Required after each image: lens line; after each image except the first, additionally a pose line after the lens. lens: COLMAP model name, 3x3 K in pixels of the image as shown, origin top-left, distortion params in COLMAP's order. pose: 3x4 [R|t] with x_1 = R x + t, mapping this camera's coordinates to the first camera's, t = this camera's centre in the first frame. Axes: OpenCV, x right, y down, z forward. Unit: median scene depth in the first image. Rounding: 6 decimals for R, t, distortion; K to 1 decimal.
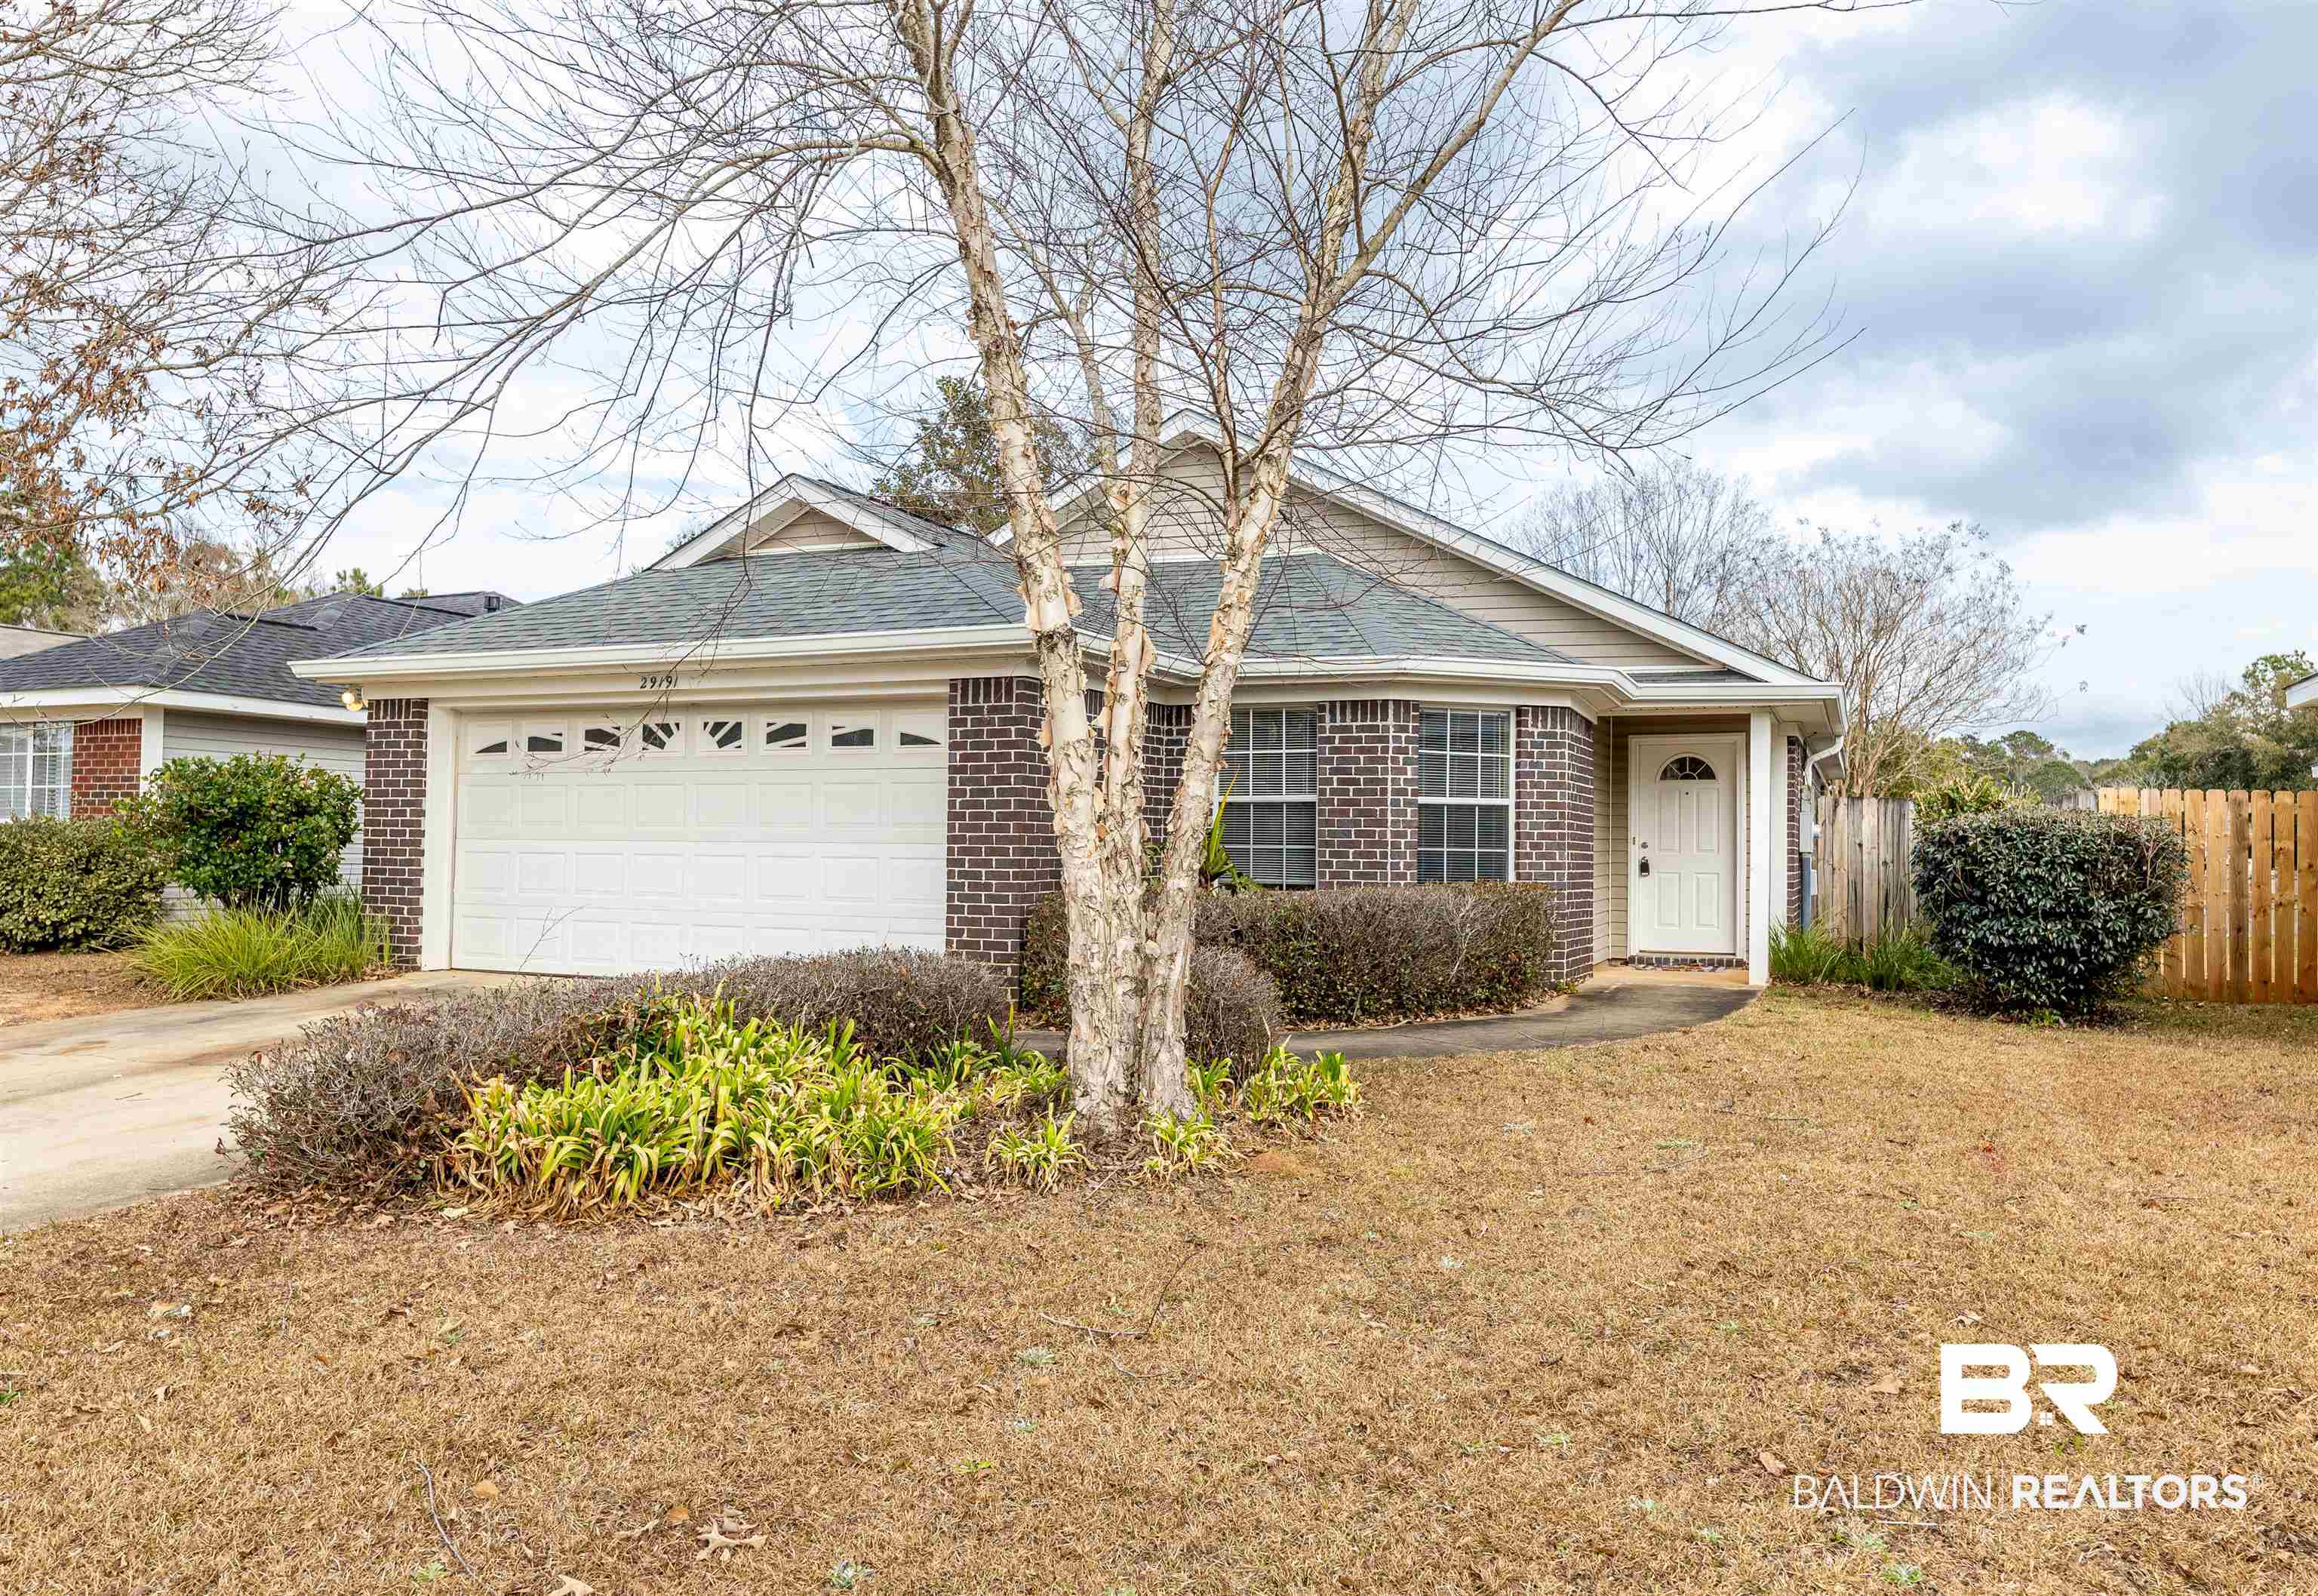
lens RADIAL K [[1531.1, 0, 1153.7], [0, 1531.1, 809.9], [0, 0, 1]] dist [-0.010214, -0.004549]
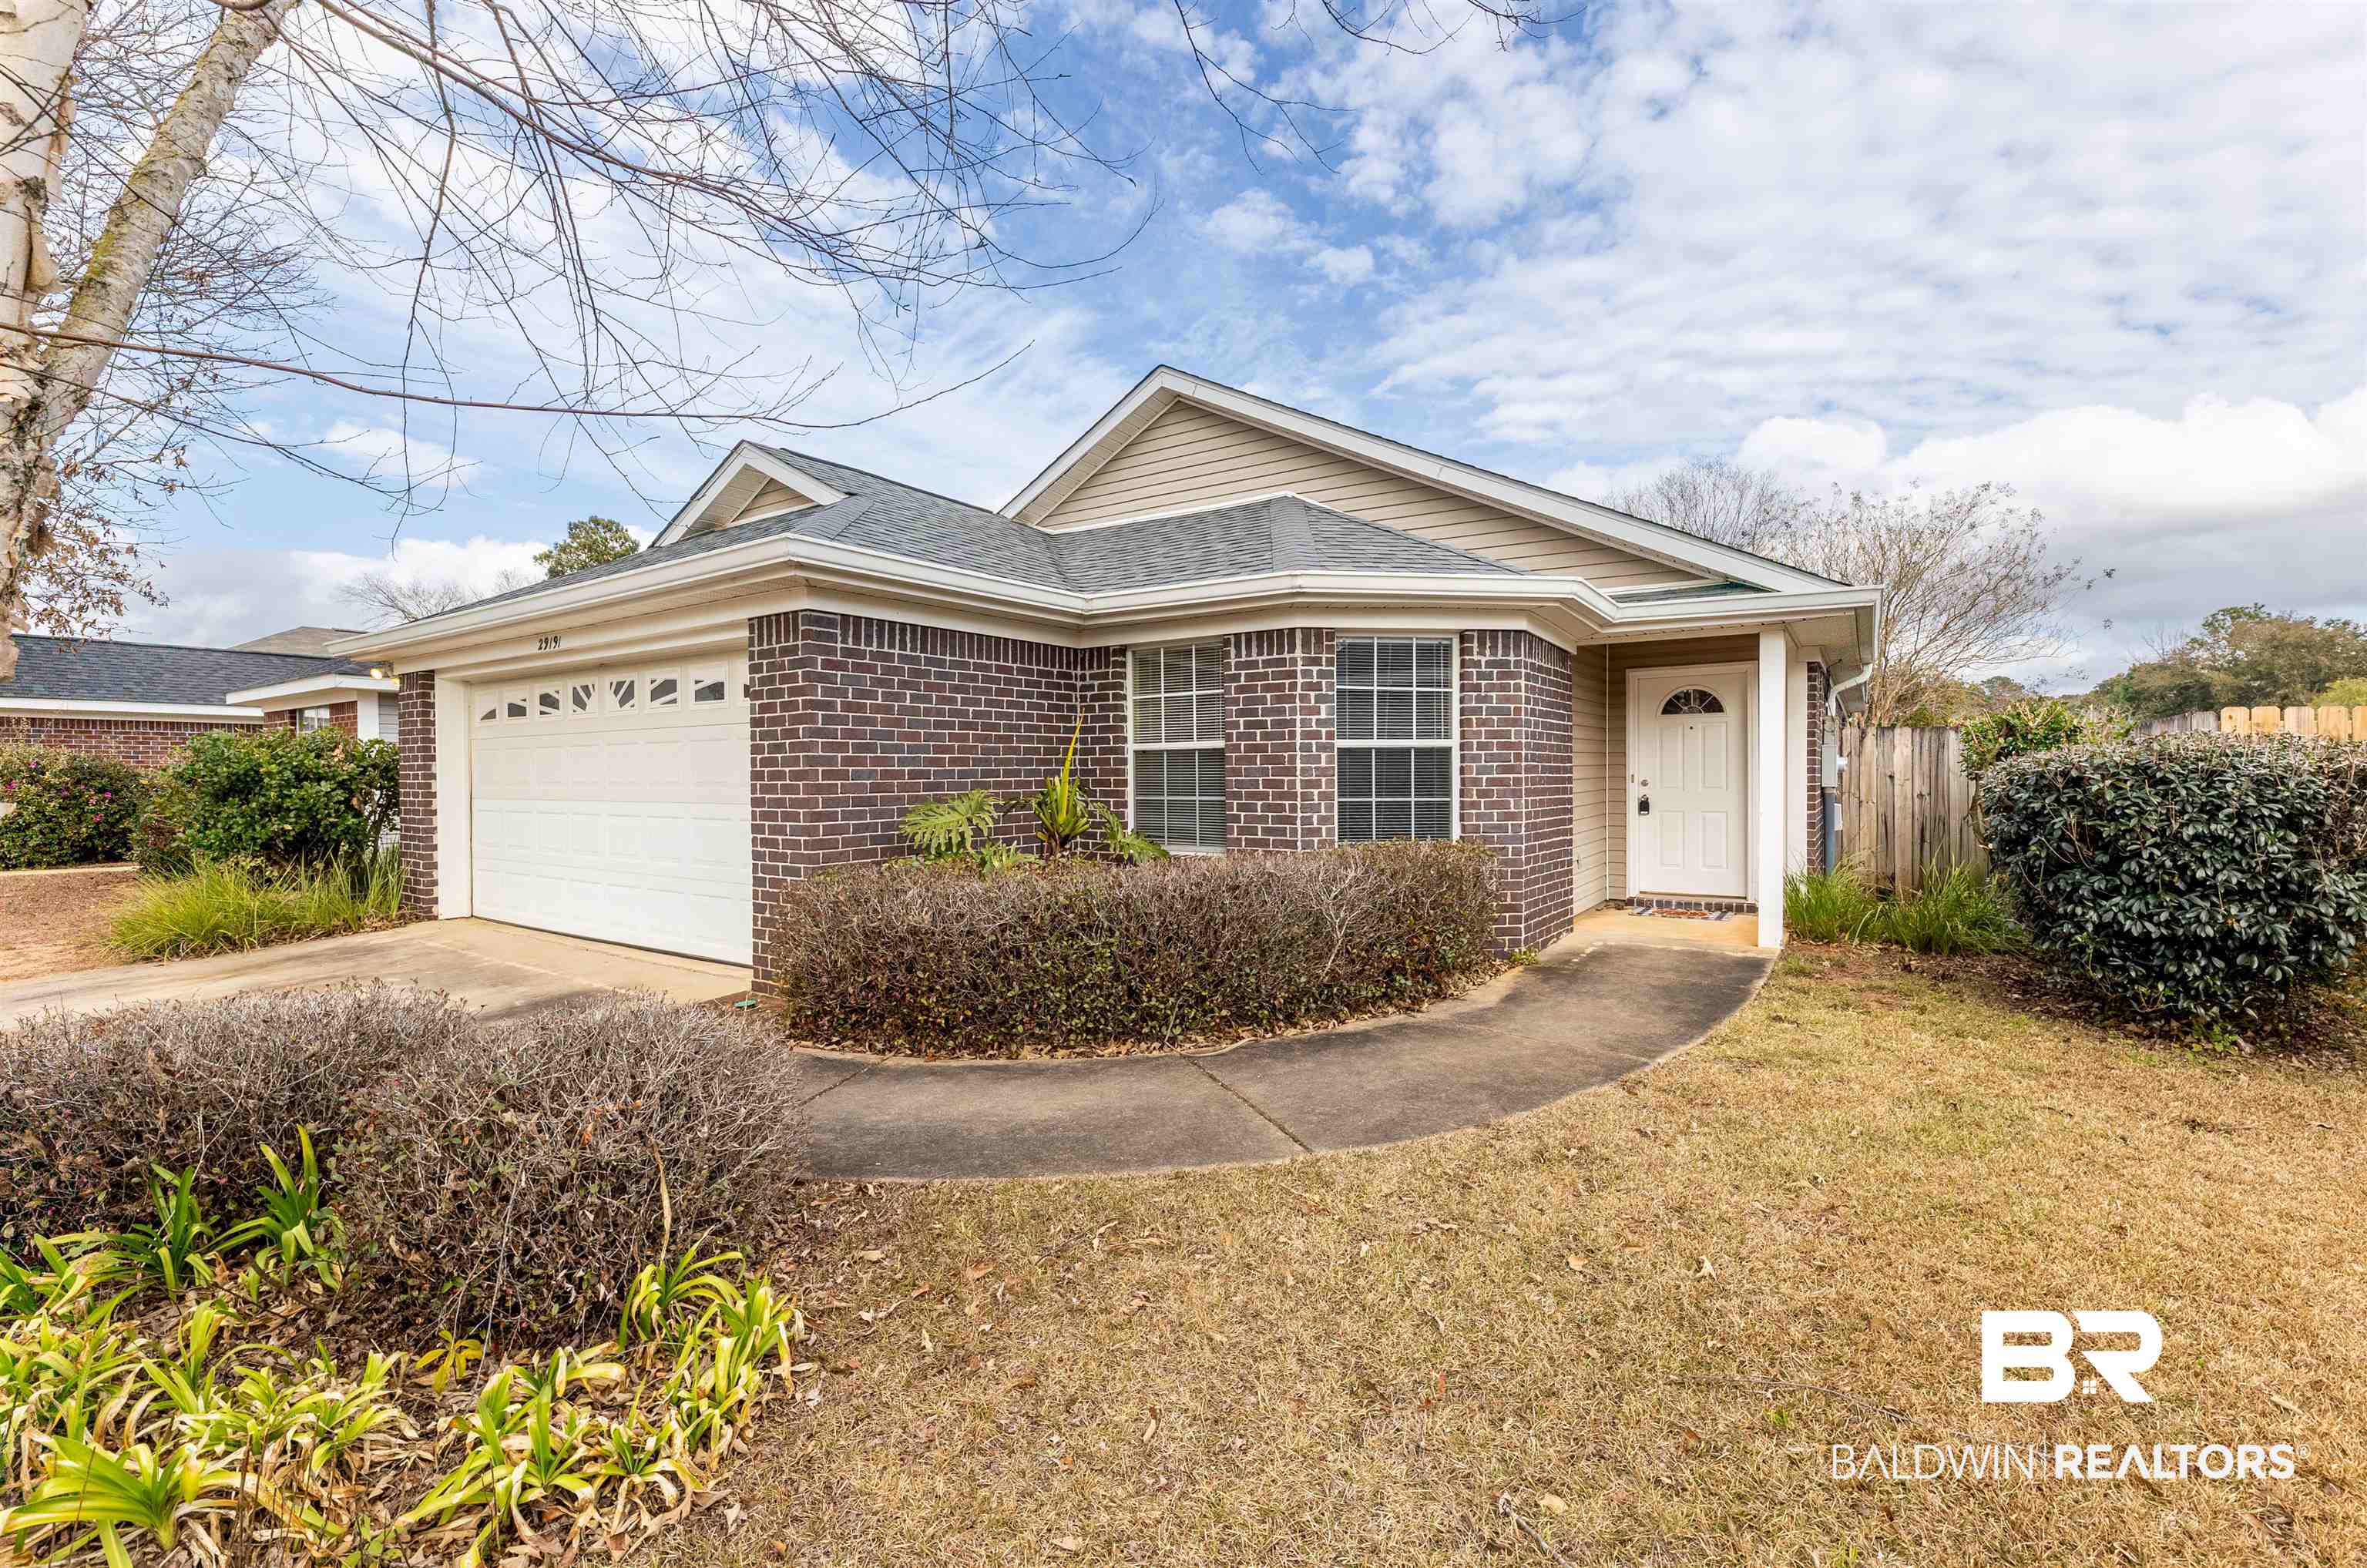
lens RADIAL K [[949.6, 0, 1193.7], [0, 949.6, 784.6], [0, 0, 1]] dist [-0.002527, 0.000073]
pose [[0.982989, -0.015430, -0.183017, 0.186847], [0.022179, 0.999145, 0.034887, -0.003654], [0.182323, -0.038353, 0.982490, 0.445196]]
